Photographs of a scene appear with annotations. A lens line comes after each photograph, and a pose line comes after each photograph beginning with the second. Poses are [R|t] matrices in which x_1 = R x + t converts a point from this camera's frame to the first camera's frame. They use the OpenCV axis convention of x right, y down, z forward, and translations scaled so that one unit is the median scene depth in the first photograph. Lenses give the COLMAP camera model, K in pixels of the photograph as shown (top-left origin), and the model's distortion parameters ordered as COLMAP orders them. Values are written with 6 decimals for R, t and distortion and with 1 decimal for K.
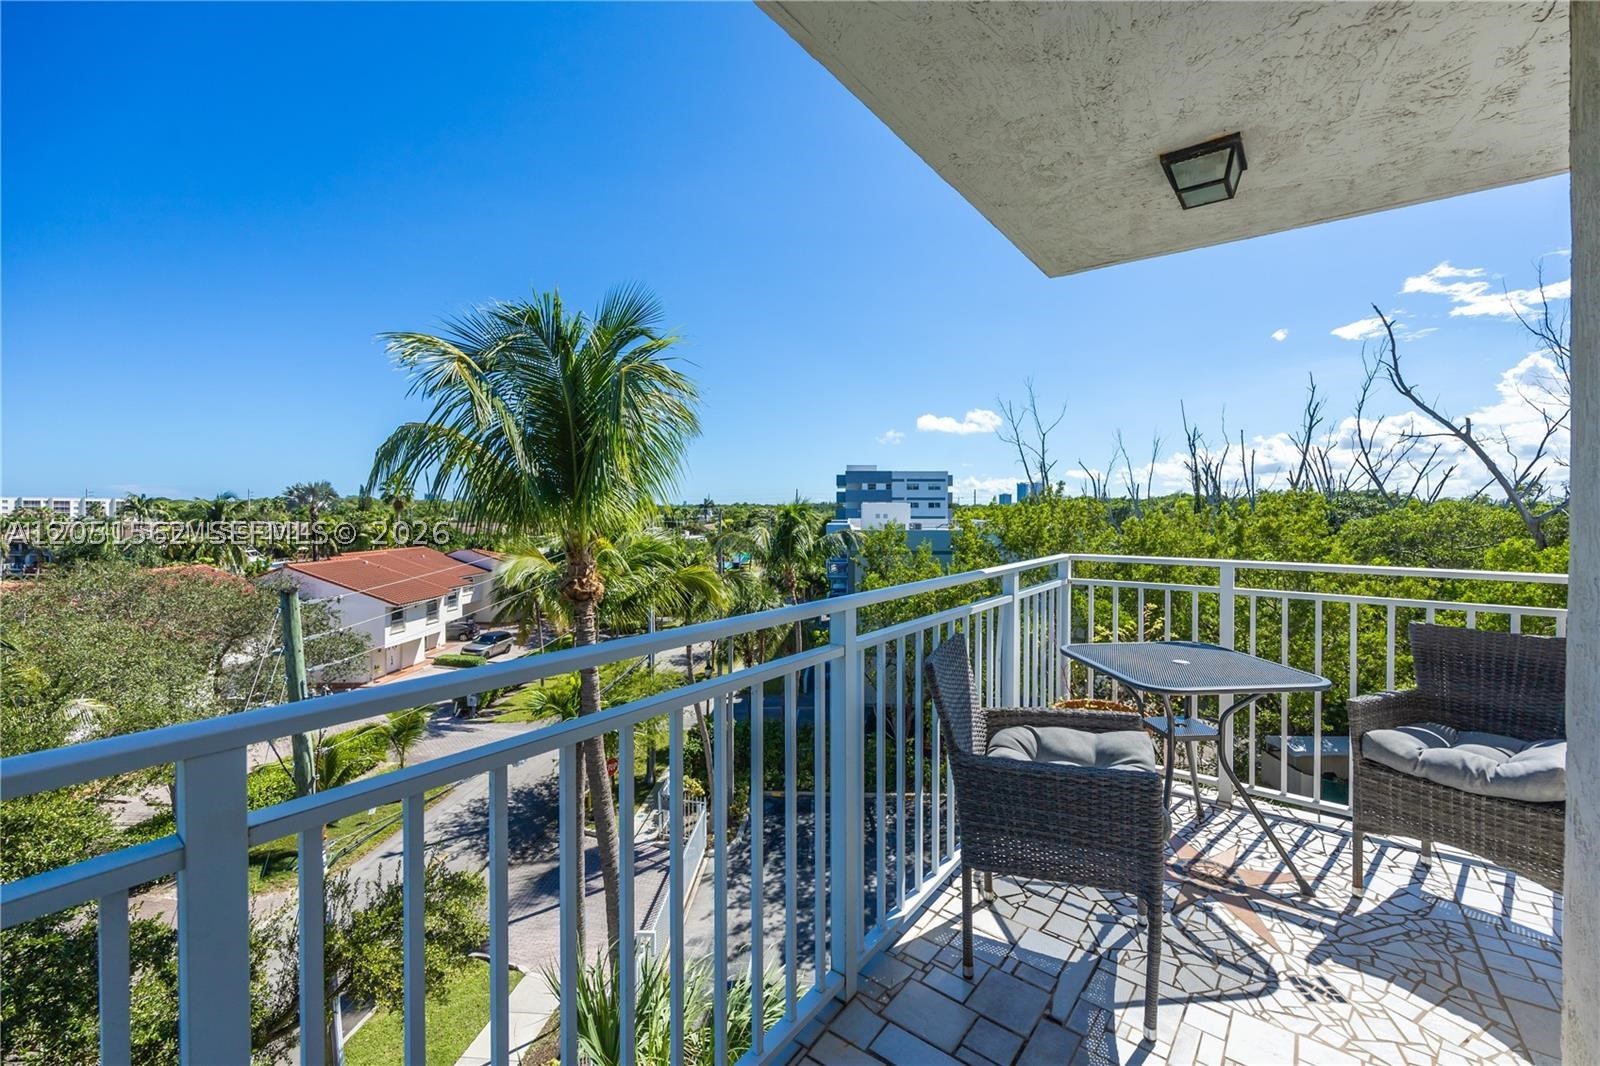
lens RADIAL K [[639.0, 0, 841.9], [0, 639.0, 509.7], [0, 0, 1]] dist [-0.003374, 0.000104]
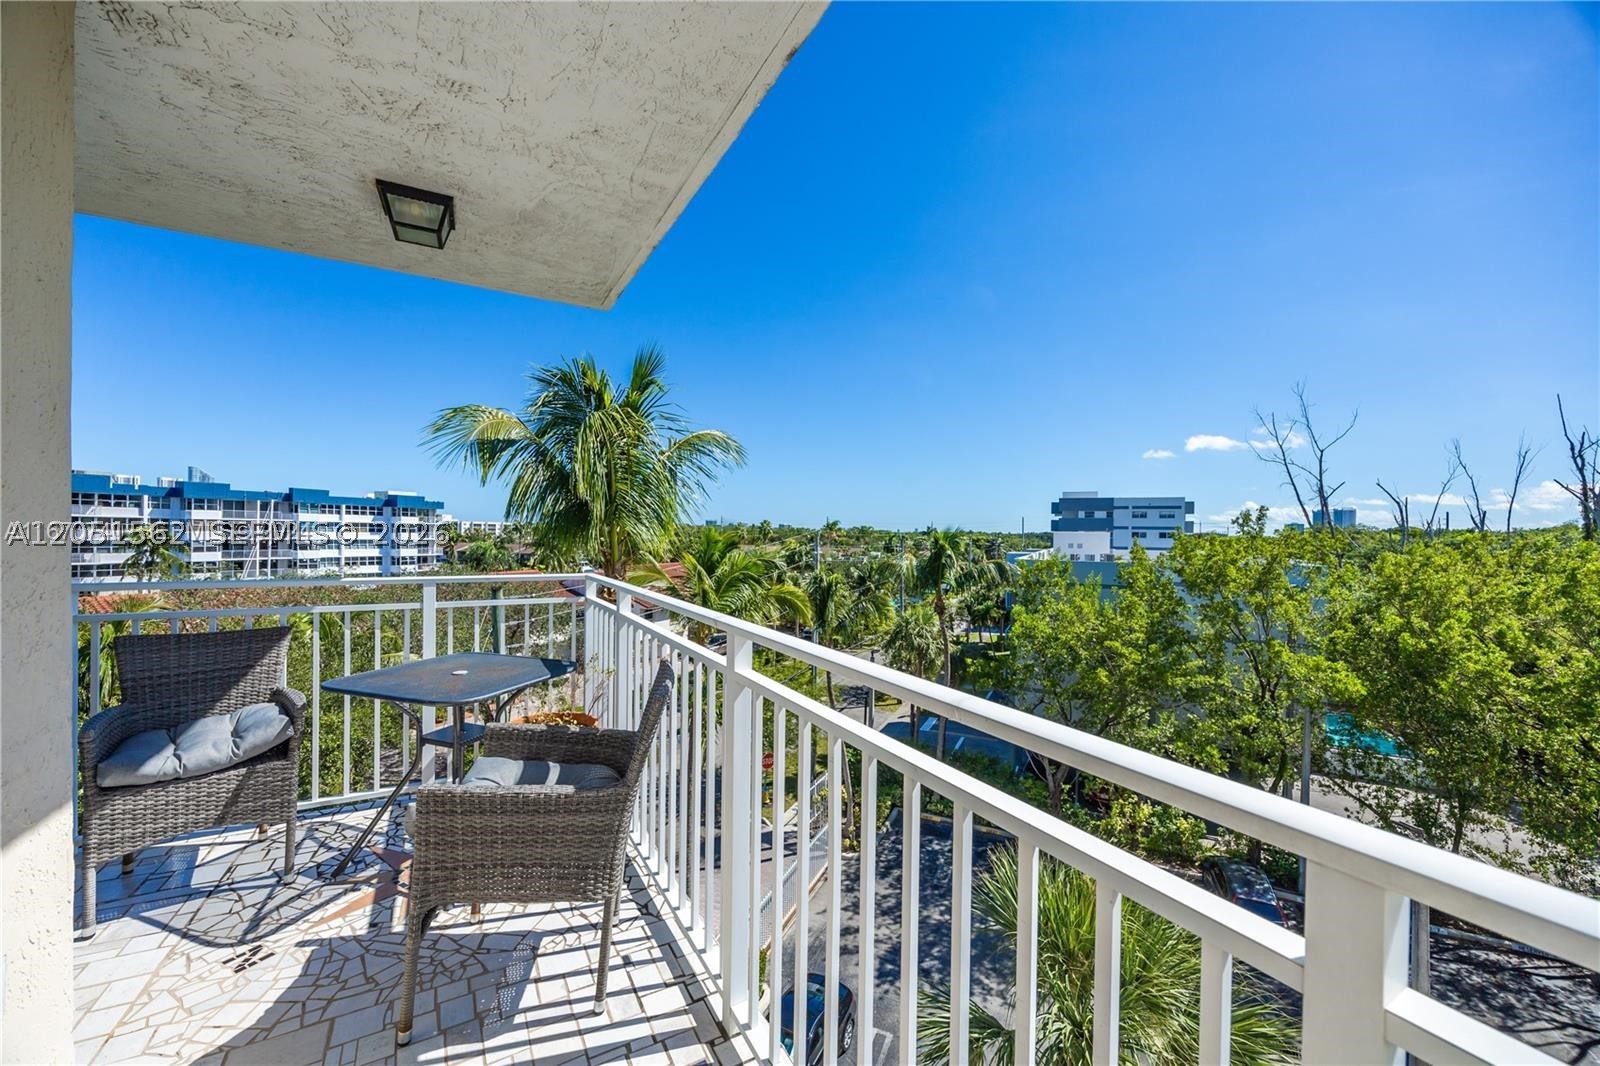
lens RADIAL K [[614.8, 0, 804.9], [0, 614.8, 536.5], [0, 0, 1]] dist [-0.001701, -0.000092]
pose [[0.909051, 0.014436, -0.416435, 0.133670], [-0.014722, 0.999888, 0.002523, -0.000072], [0.416425, 0.003837, 0.909162, 0.027655]]
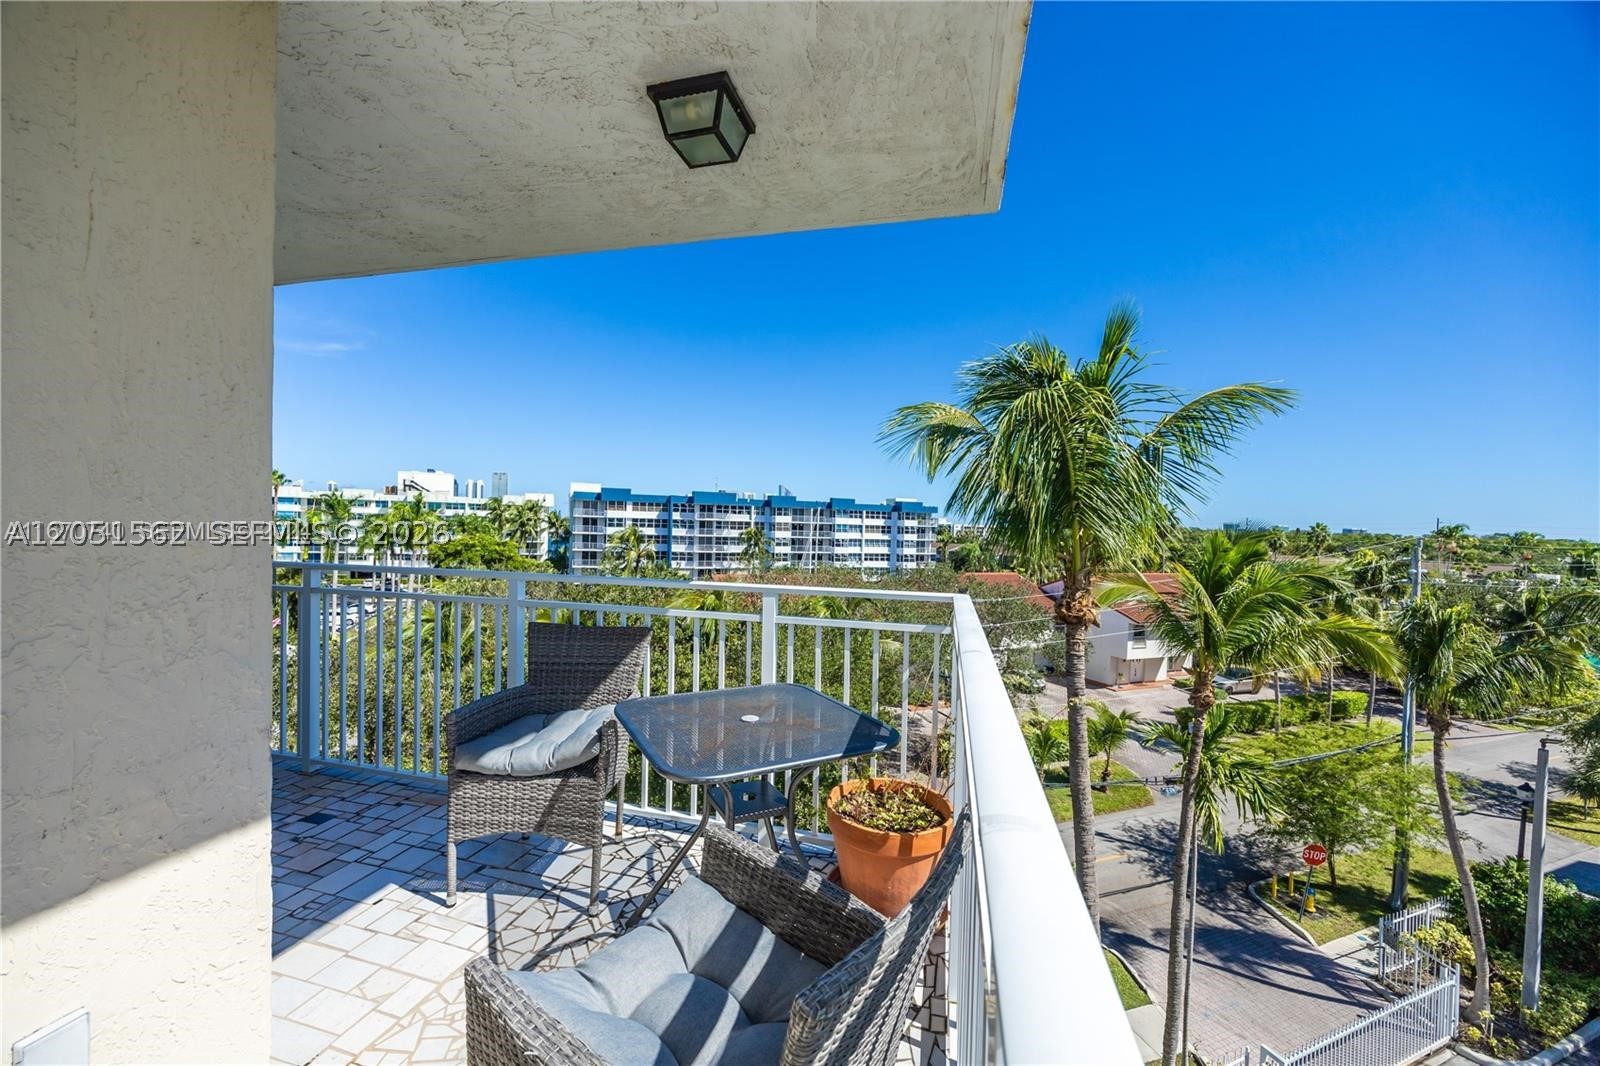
lens RADIAL K [[614.8, 0, 789.5], [0, 614.8, 537.8], [0, 0, 1]] dist [-0.001701, -0.000092]
pose [[0.356732, 0.025150, -0.933868, 0.114482], [-0.027019, 0.999497, 0.016597, -0.000390], [0.933816, 0.019312, 0.357232, 0.069306]]
